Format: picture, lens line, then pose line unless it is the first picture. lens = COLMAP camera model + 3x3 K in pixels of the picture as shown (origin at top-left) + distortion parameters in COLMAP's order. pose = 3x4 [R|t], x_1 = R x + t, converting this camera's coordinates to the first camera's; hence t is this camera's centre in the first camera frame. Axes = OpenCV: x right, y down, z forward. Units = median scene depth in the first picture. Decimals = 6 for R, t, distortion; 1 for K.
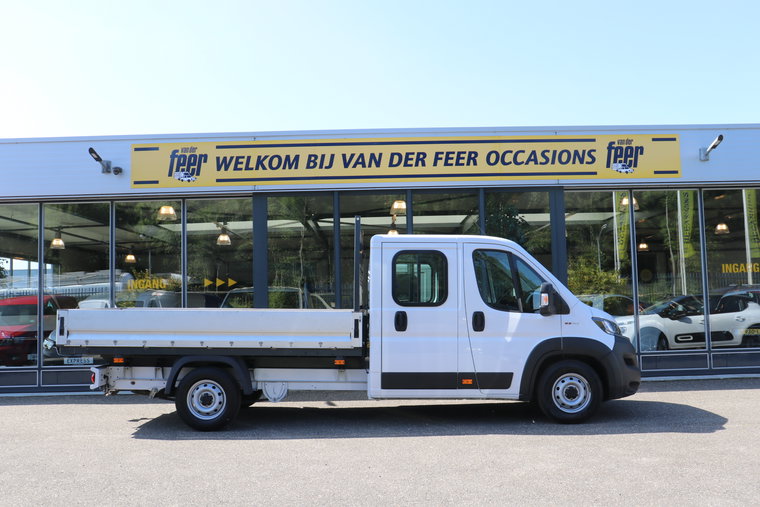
lens RADIAL K [[773.1, 0, 385.3], [0, 773.1, 255.3], [0, 0, 1]] dist [-0.059262, 0.014338]
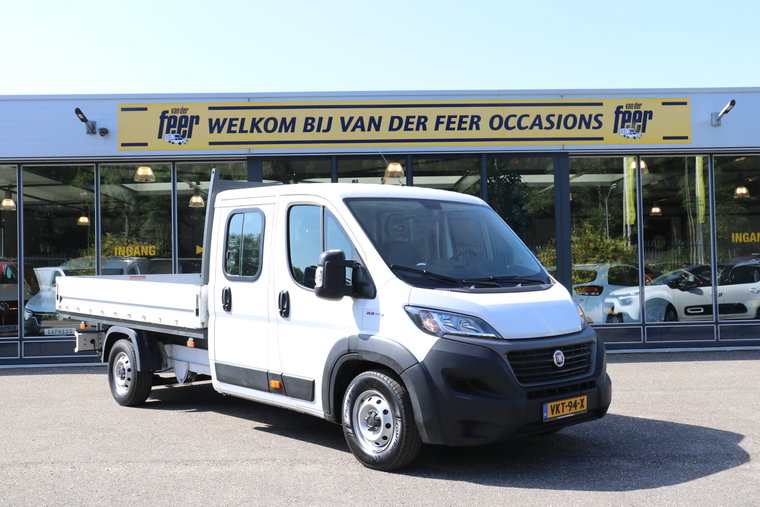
lens RADIAL K [[914.0, 0, 385.0], [0, 914.0, 257.9], [0, 0, 1]] dist [0.015208, 0.031169]
pose [[0.999518, 0.004346, 0.030752, -0.034519], [-0.005783, 0.998888, 0.046798, -0.009183], [-0.030514, -0.046953, 0.998431, -0.148345]]
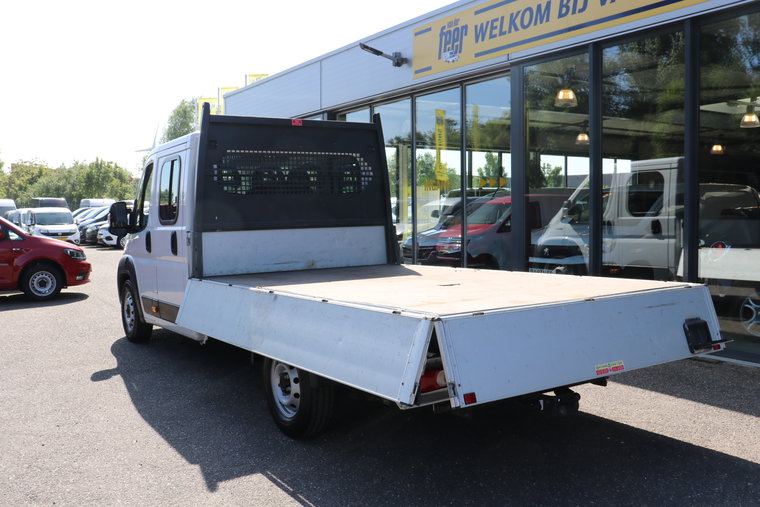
lens RADIAL K [[741.7, 0, 380.0], [0, 741.7, 253.5], [0, 0, 1]] dist [-0.075780, 0.007297]
pose [[0.522350, 0.065262, -0.850230, 0.389627], [0.058064, 0.992031, 0.111818, 0.015604], [0.850752, -0.107776, 0.514398, 0.493678]]
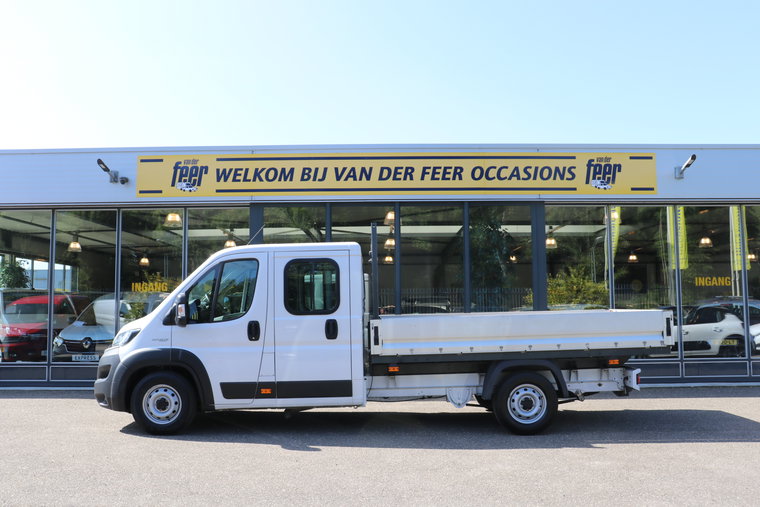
lens RADIAL K [[741.7, 0, 380.0], [0, 741.7, 253.5], [0, 0, 1]] dist [-0.075780, 0.007297]
pose [[0.999628, 0.015983, -0.022119, 0.030343], [-0.016211, 0.999817, -0.010195, -0.004029], [0.021952, 0.010550, 0.999703, -0.012195]]
